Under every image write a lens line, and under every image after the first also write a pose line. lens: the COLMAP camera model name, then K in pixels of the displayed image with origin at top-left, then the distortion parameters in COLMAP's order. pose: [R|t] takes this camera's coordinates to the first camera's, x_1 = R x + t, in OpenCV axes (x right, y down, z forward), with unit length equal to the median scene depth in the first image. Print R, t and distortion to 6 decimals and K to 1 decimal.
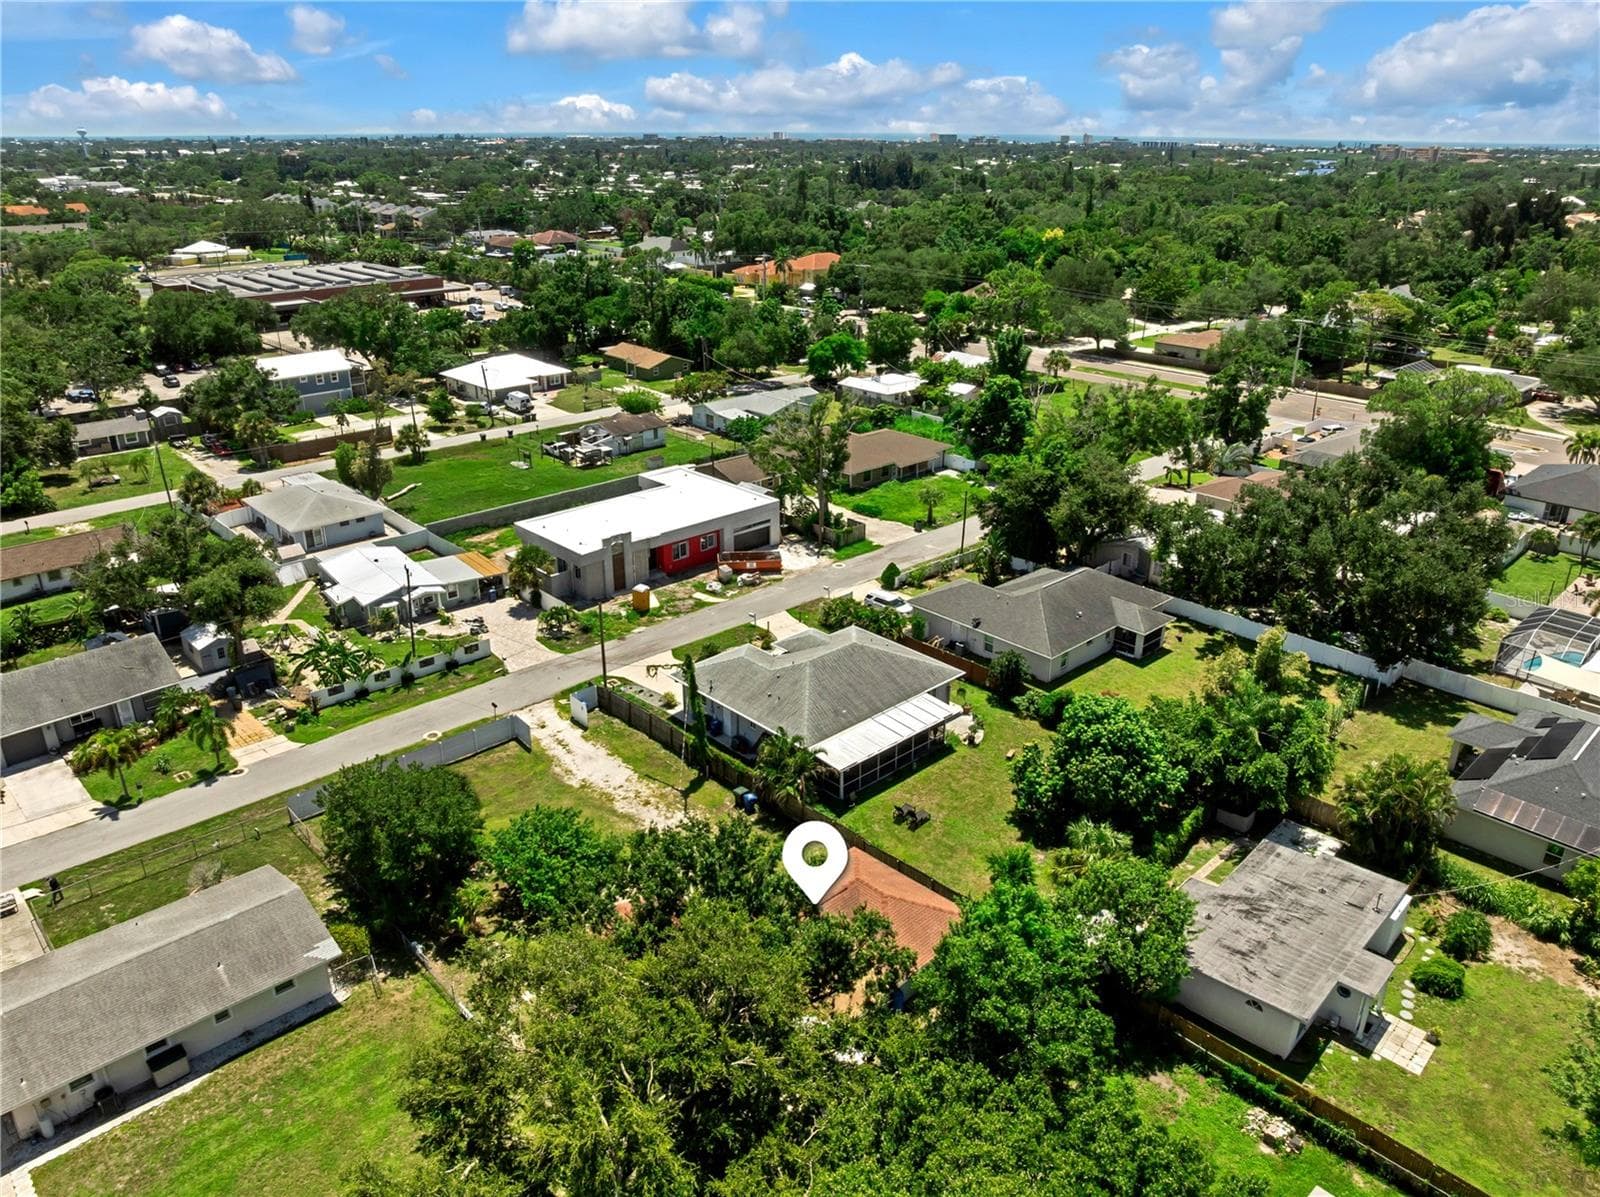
lens RADIAL K [[1125.0, 0, 804.4], [0, 1125.0, 597.9], [0, 0, 1]] dist [-0.039836, 0.001649]
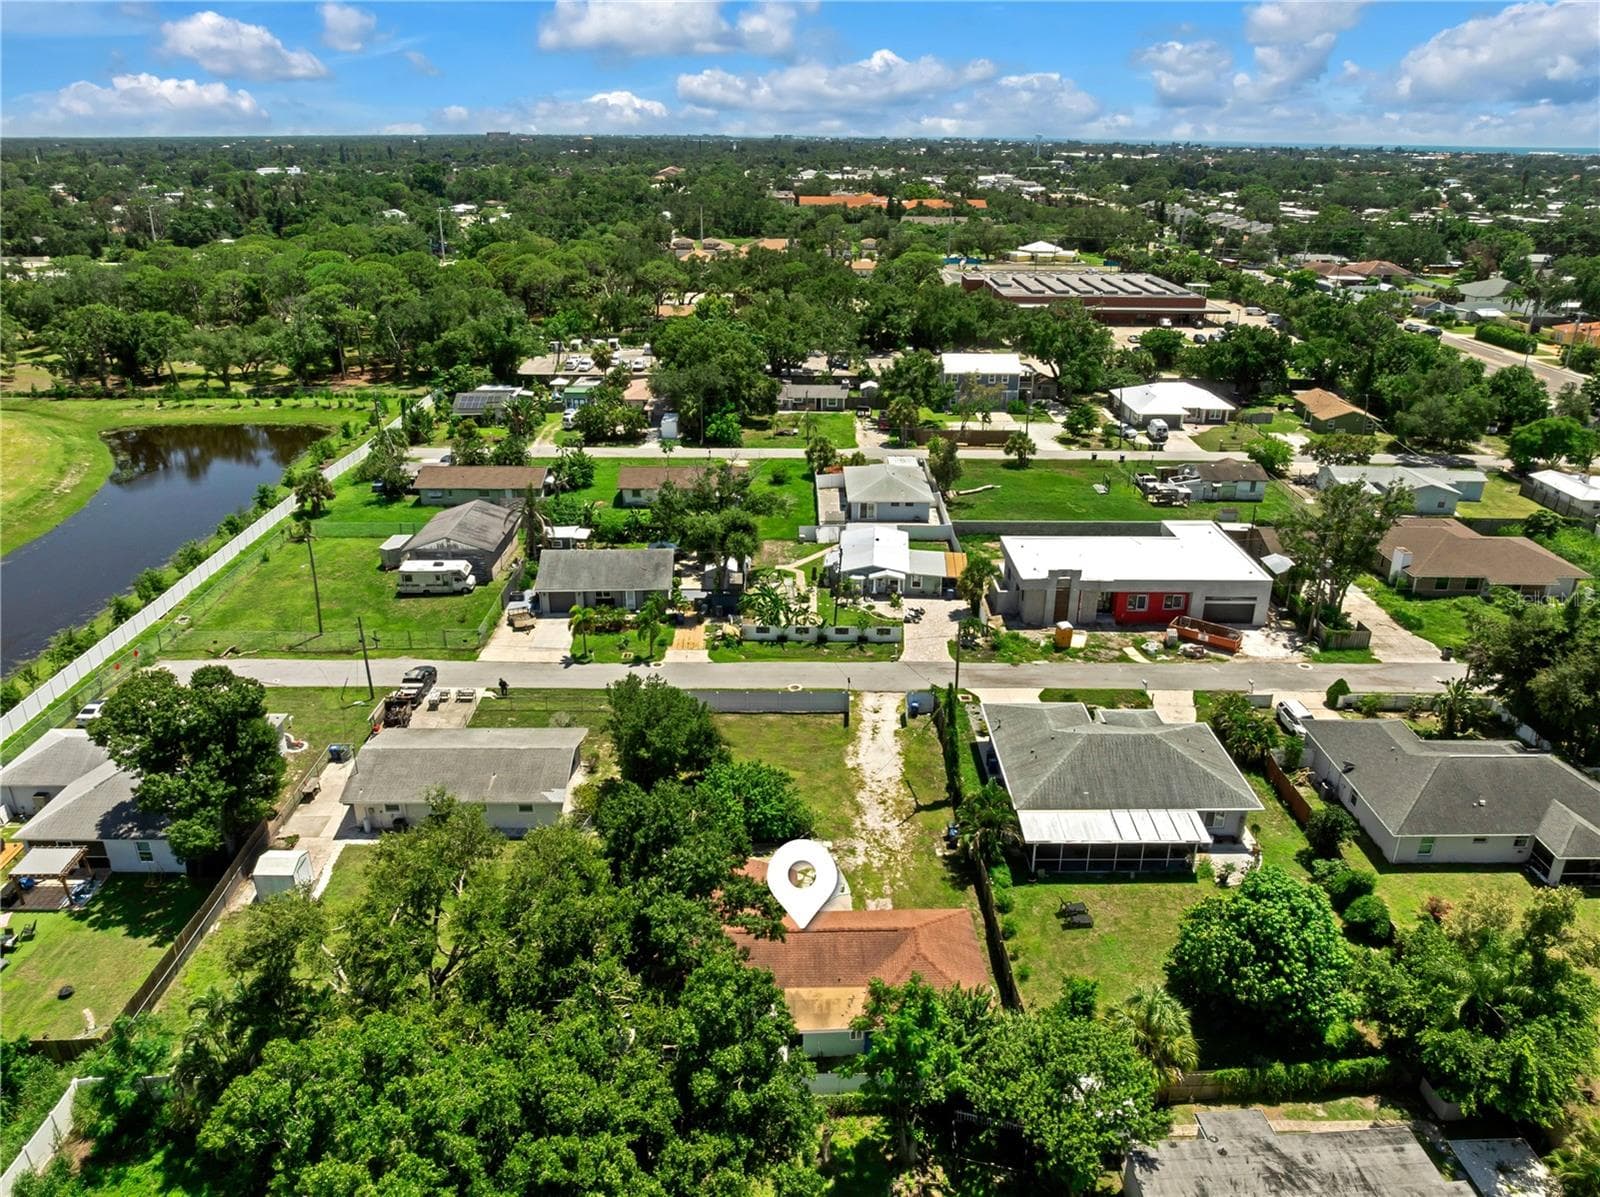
lens RADIAL K [[1125.0, 0, 804.4], [0, 1125.0, 597.9], [0, 0, 1]] dist [-0.039836, 0.001649]
pose [[0.731758, 0.261515, -0.629396, 0.292487], [-0.265345, 0.959911, 0.090345, -0.057284], [0.627791, 0.100896, 0.771815, 0.060780]]
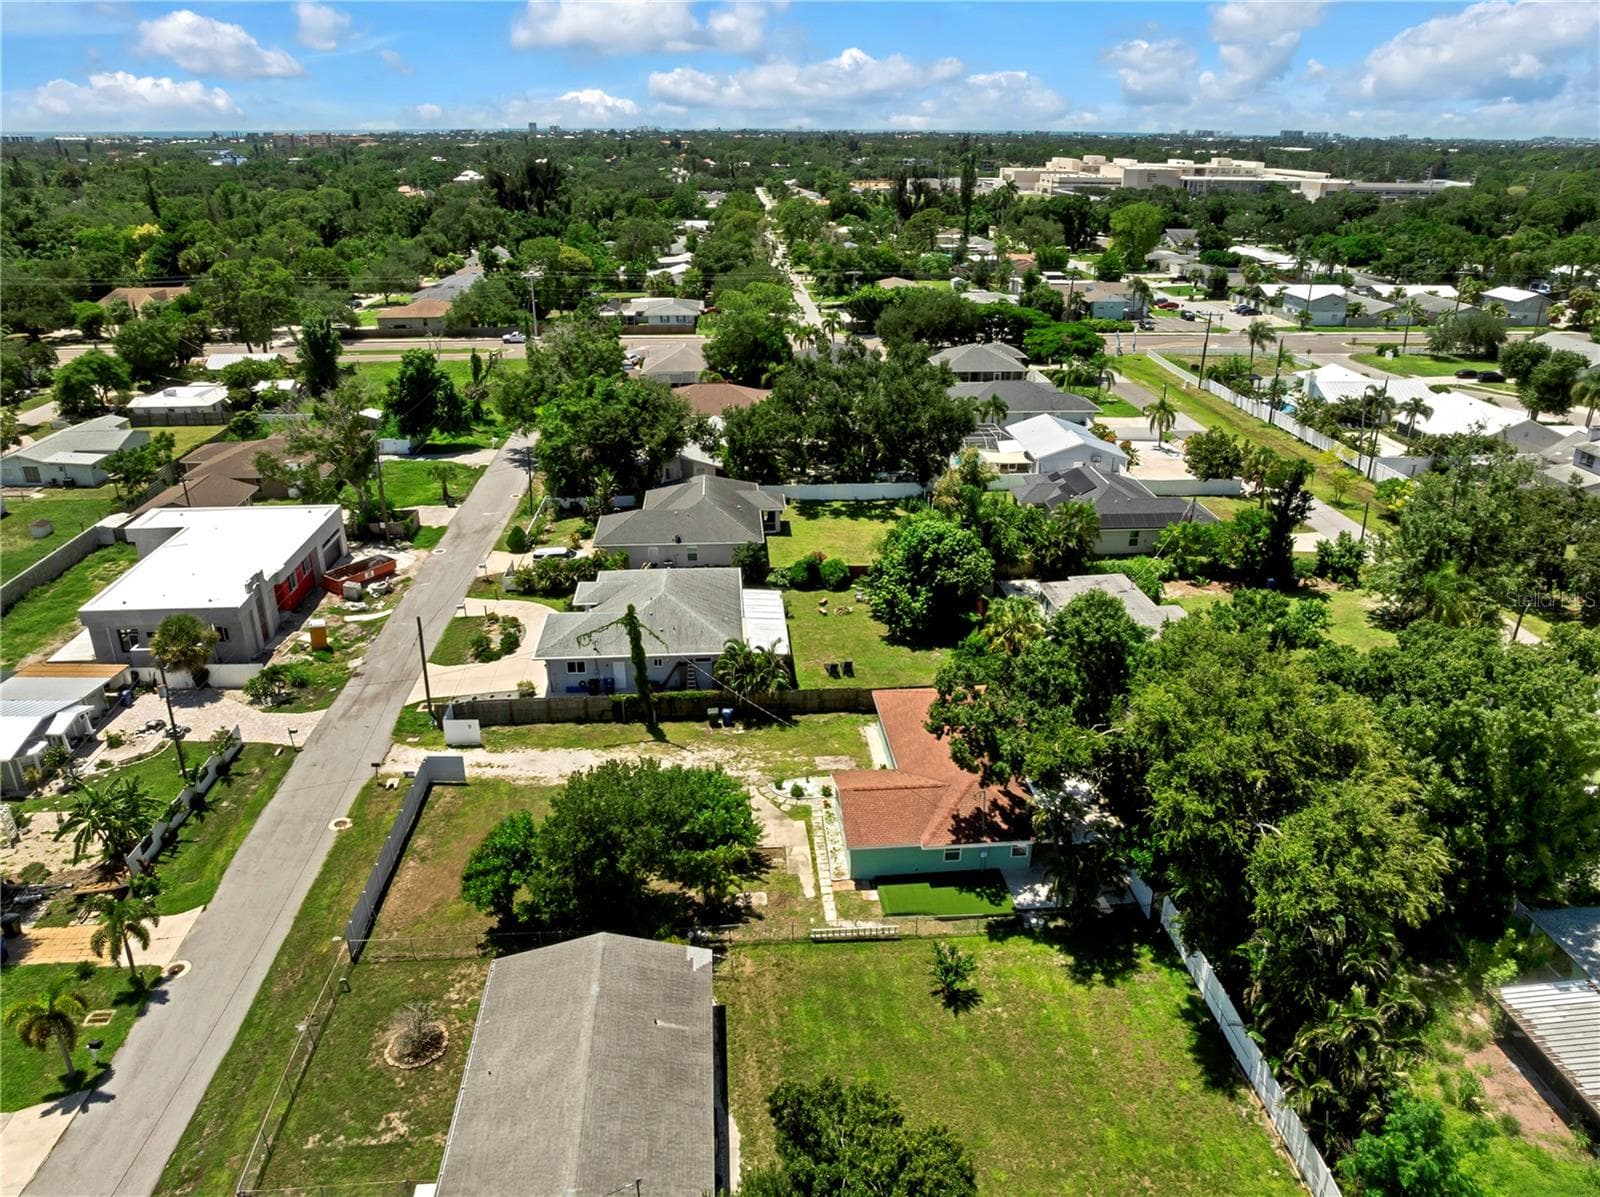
lens RADIAL K [[1125.0, 0, 804.4], [0, 1125.0, 597.9], [0, 0, 1]] dist [-0.039836, 0.001649]
pose [[0.630112, -0.304415, 0.714347, -0.477959], [0.297693, 0.944363, 0.139846, -0.033163], [-0.717174, 0.124538, 0.685676, 0.136791]]
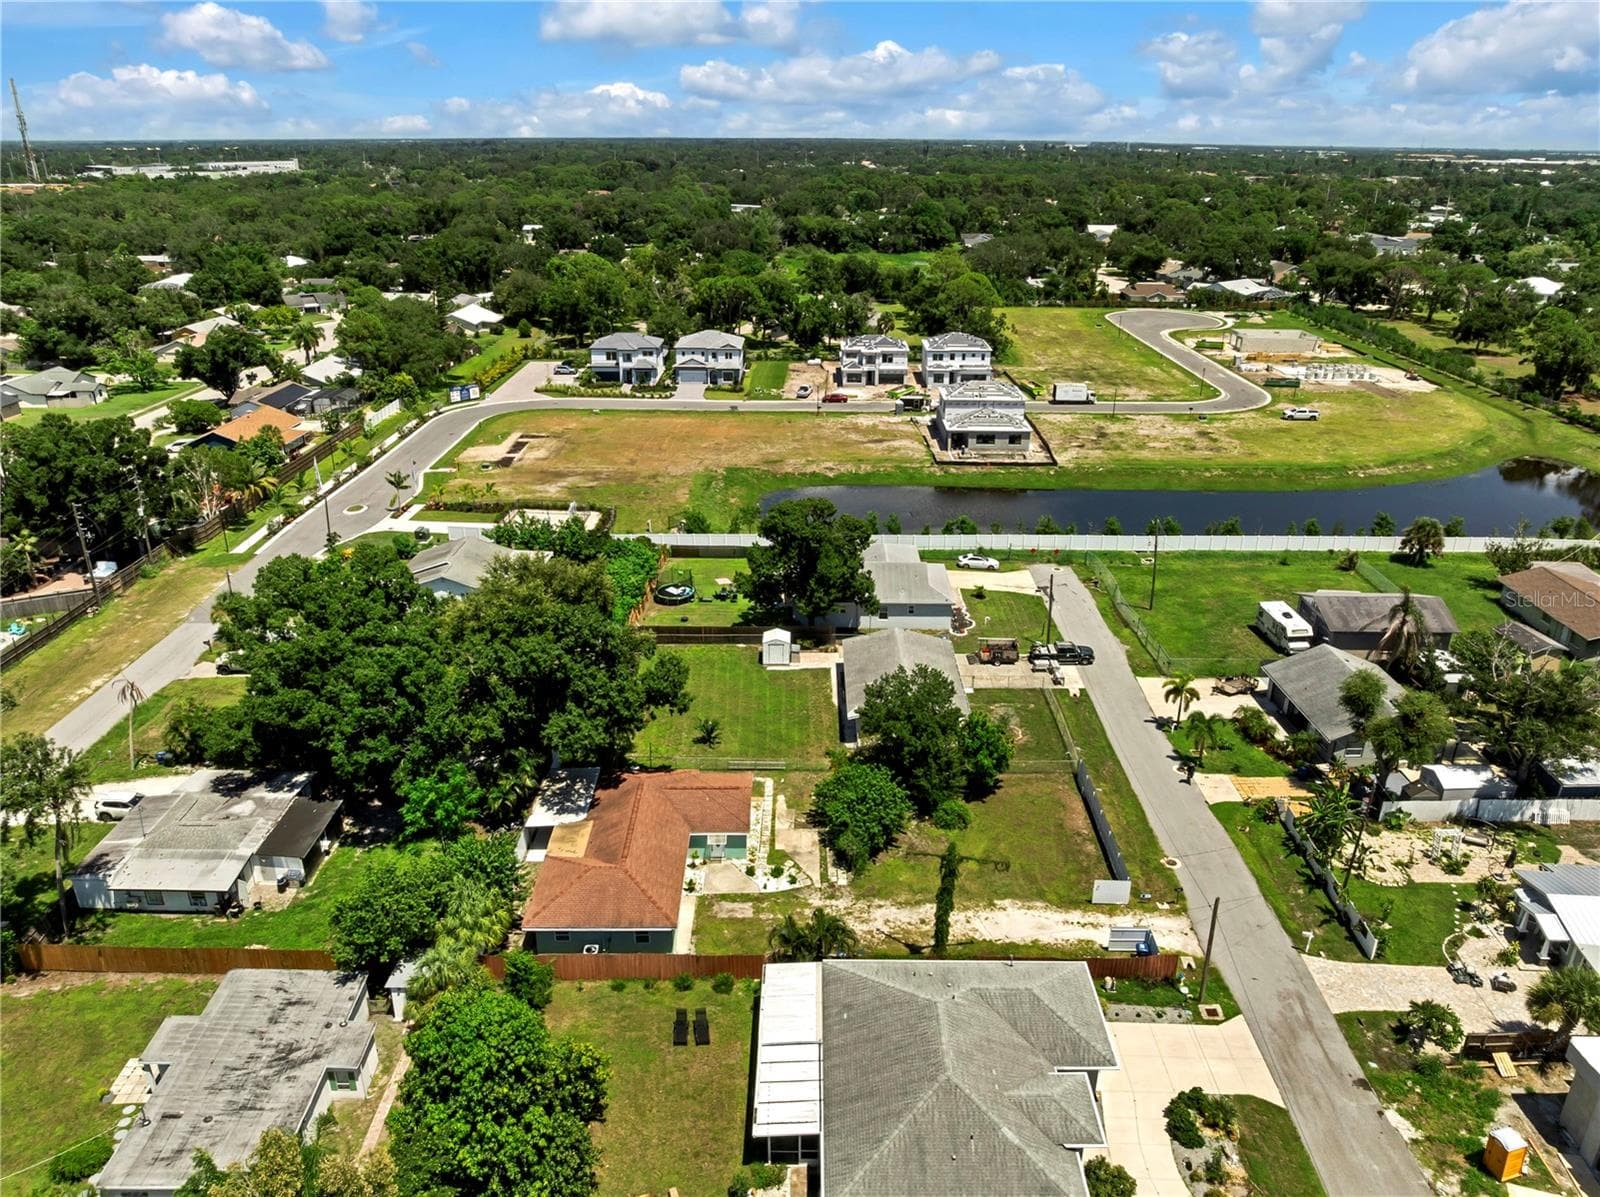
lens RADIAL K [[1125.0, 0, 804.4], [0, 1125.0, 597.9], [0, 0, 1]] dist [-0.039836, 0.001649]
pose [[-0.693232, 0.266874, -0.669483, 0.336809], [-0.286676, 0.750162, 0.595880, -0.383741], [0.661246, 0.605008, -0.443530, 0.796419]]
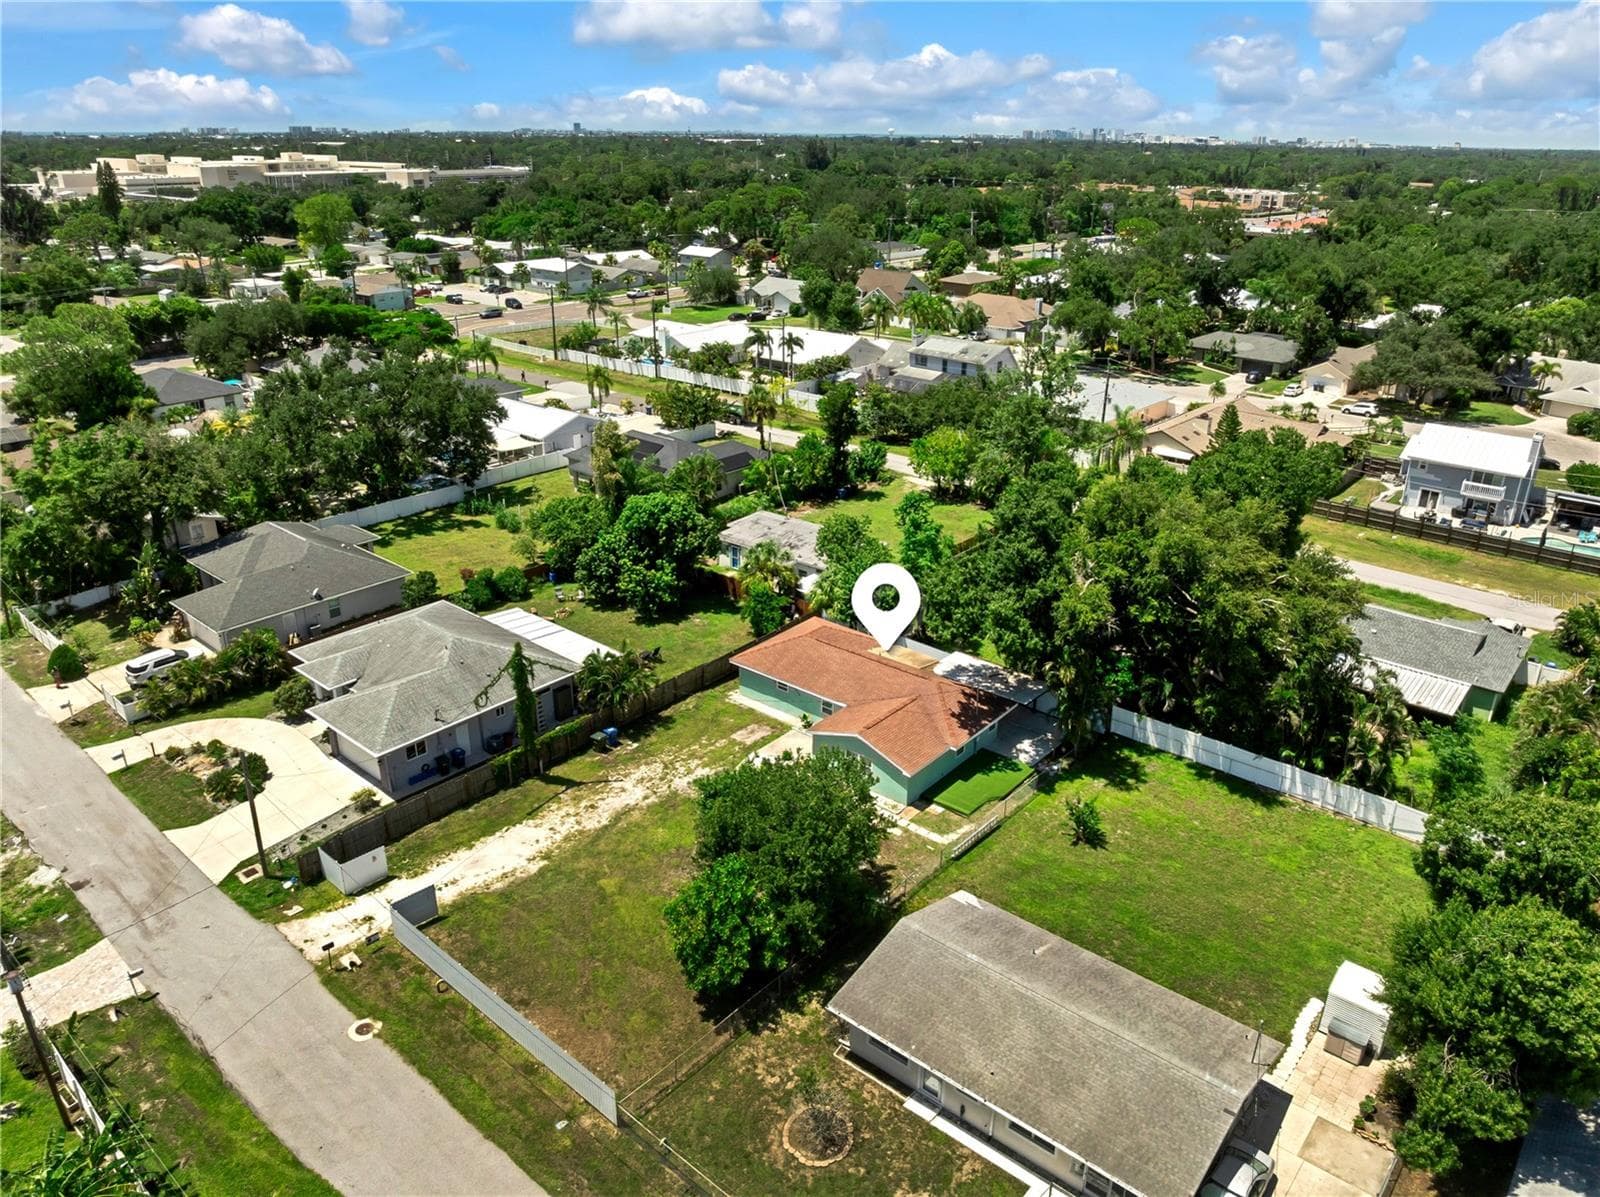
lens RADIAL K [[1125.0, 0, 804.4], [0, 1125.0, 597.9], [0, 0, 1]] dist [-0.039836, 0.001649]
pose [[-0.106453, -0.389746, 0.914749, -0.589667], [0.371679, 0.837688, 0.400167, -0.157259], [-0.922238, 0.382592, 0.055686, 0.494718]]
